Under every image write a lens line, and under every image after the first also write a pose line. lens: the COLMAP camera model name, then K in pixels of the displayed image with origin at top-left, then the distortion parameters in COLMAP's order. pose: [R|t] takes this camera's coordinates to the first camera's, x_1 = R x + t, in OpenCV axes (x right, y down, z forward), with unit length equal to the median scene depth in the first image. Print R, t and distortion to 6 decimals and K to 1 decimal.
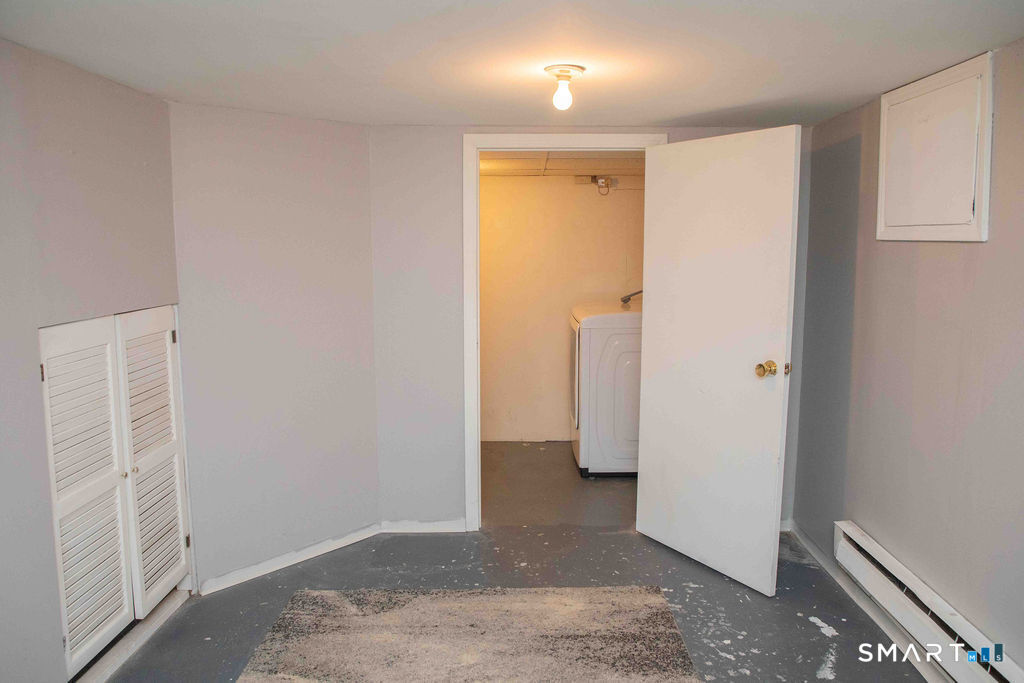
lens RADIAL K [[726.7, 0, 512.0], [0, 726.7, 341.5], [0, 0, 1]] dist [-0.071038, 0.035860]
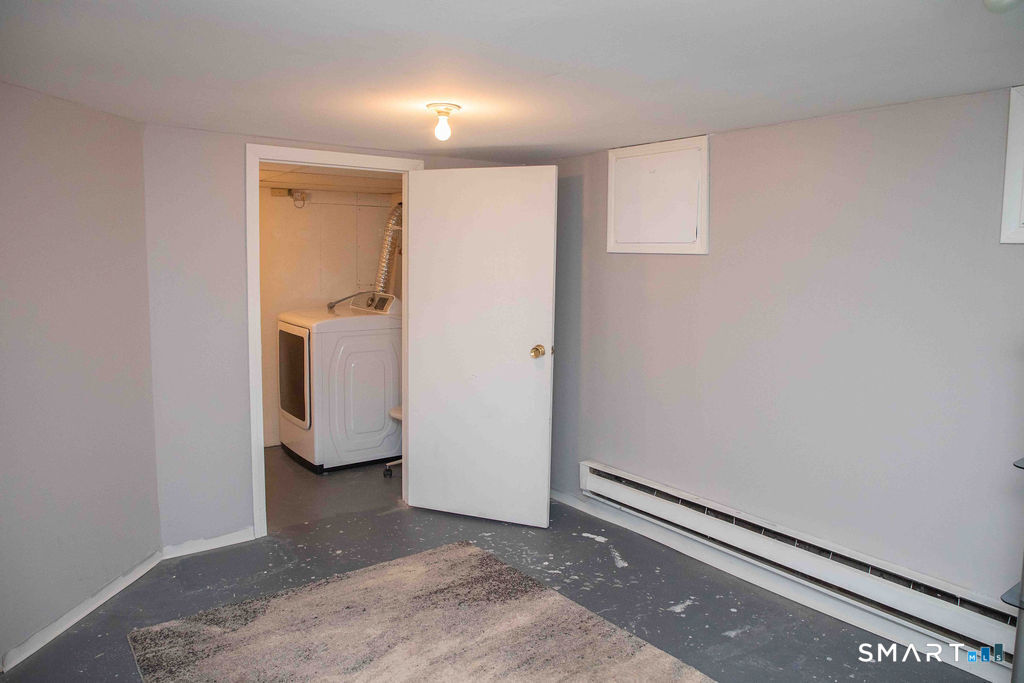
lens RADIAL K [[699.7, 0, 513.3], [0, 699.7, 337.4], [0, 0, 1]] dist [-0.072933, 0.032255]
pose [[0.804478, -0.054644, 0.591464, -0.399494], [0.065509, 0.997847, 0.003087, 0.006235], [-0.590360, 0.036262, 0.806325, 0.011776]]
